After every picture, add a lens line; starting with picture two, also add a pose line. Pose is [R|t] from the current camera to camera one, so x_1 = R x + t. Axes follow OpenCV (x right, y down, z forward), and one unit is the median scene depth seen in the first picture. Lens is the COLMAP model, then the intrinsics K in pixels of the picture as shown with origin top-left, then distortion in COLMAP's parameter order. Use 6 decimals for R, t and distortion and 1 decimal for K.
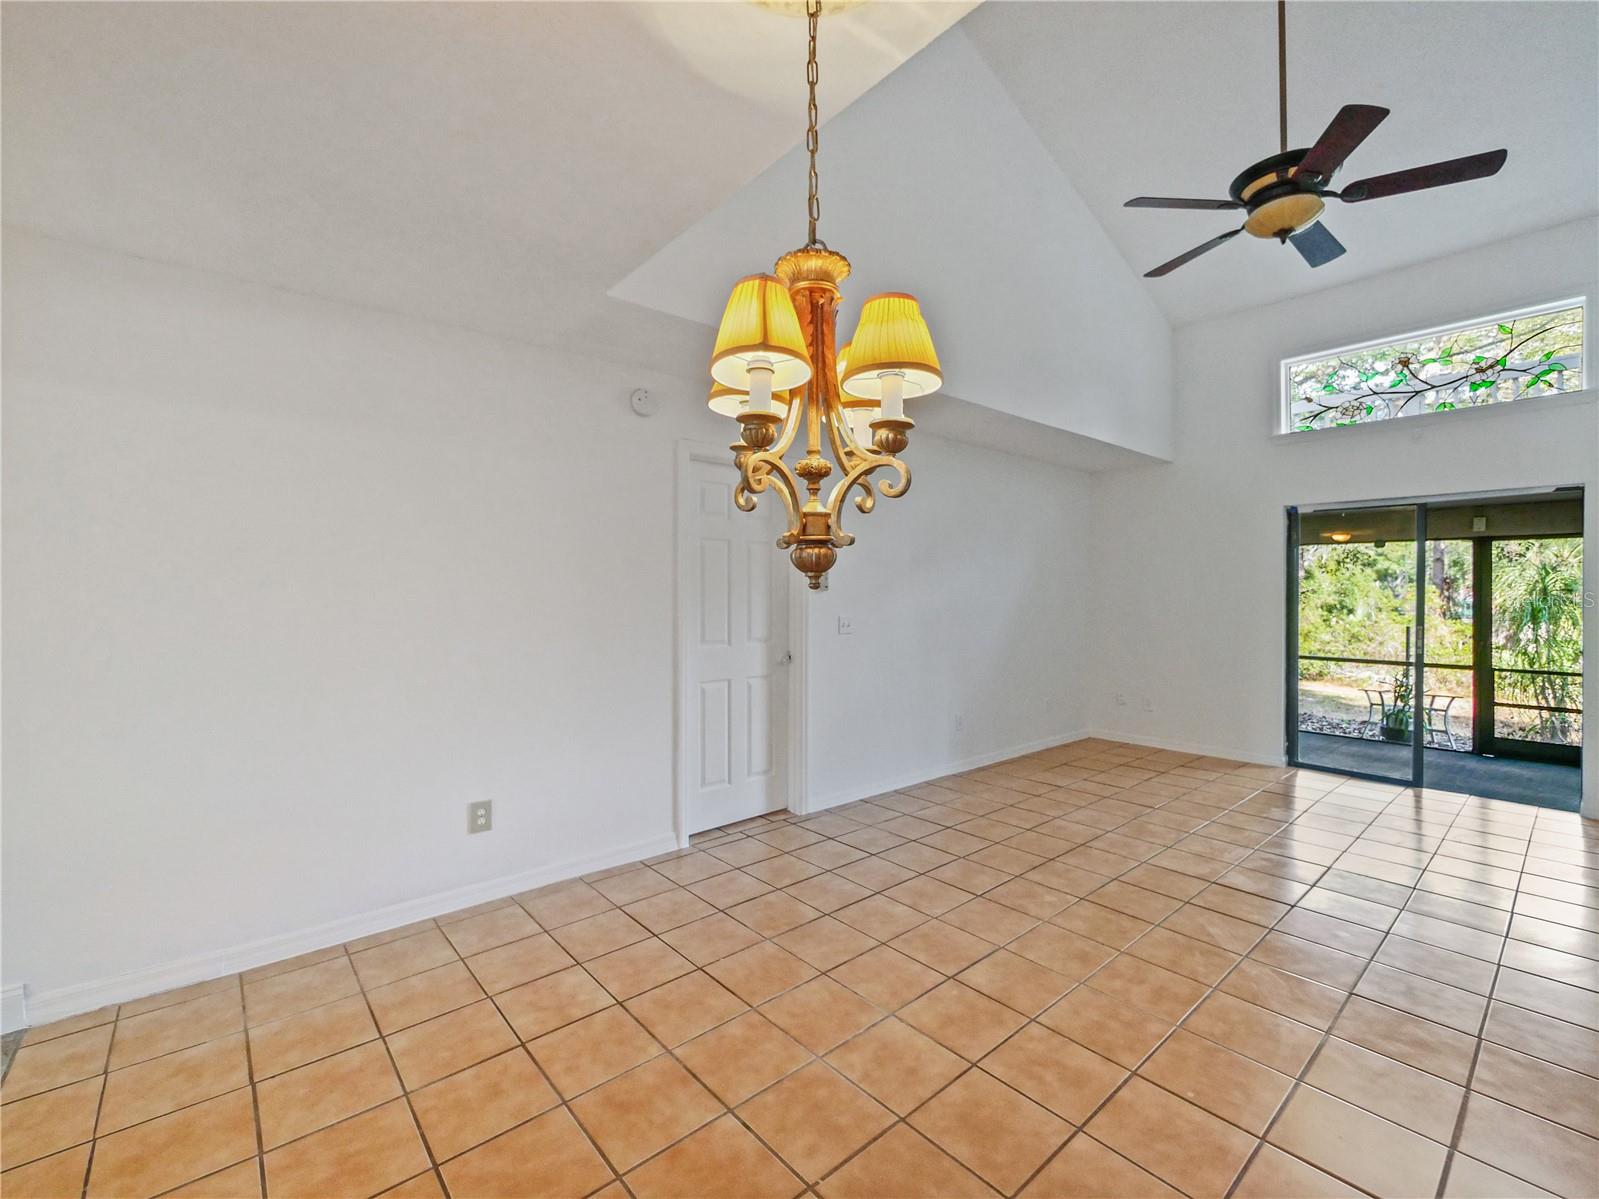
lens RADIAL K [[703.7, 0, 790.2], [0, 703.7, 594.6], [0, 0, 1]] dist [-0.002979, 0.000025]
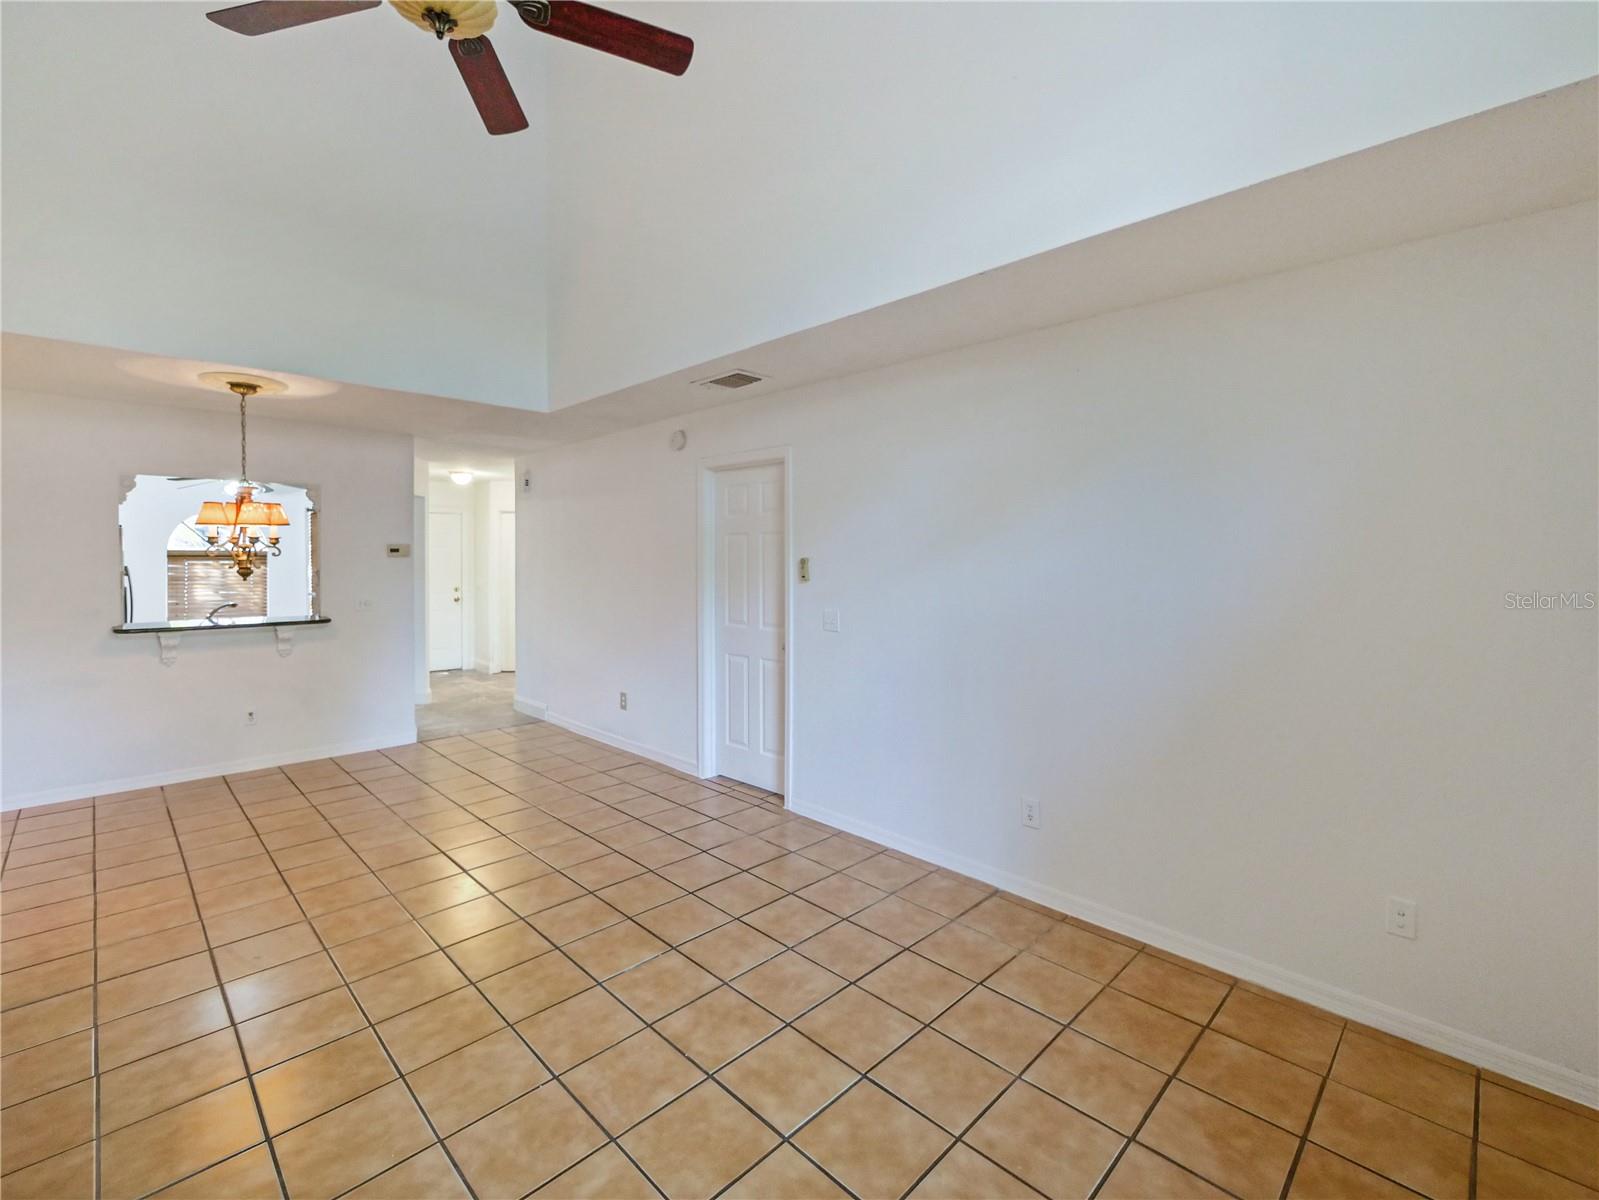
lens RADIAL K [[703.7, 0, 786.8], [0, 703.7, 589.0], [0, 0, 1]] dist [-0.002979, 0.000025]
pose [[0.069087, 0.045780, -0.996560, 1.165066], [-0.006514, 0.998946, 0.045438, -0.045955], [0.997589, 0.003352, 0.069313, 1.103414]]
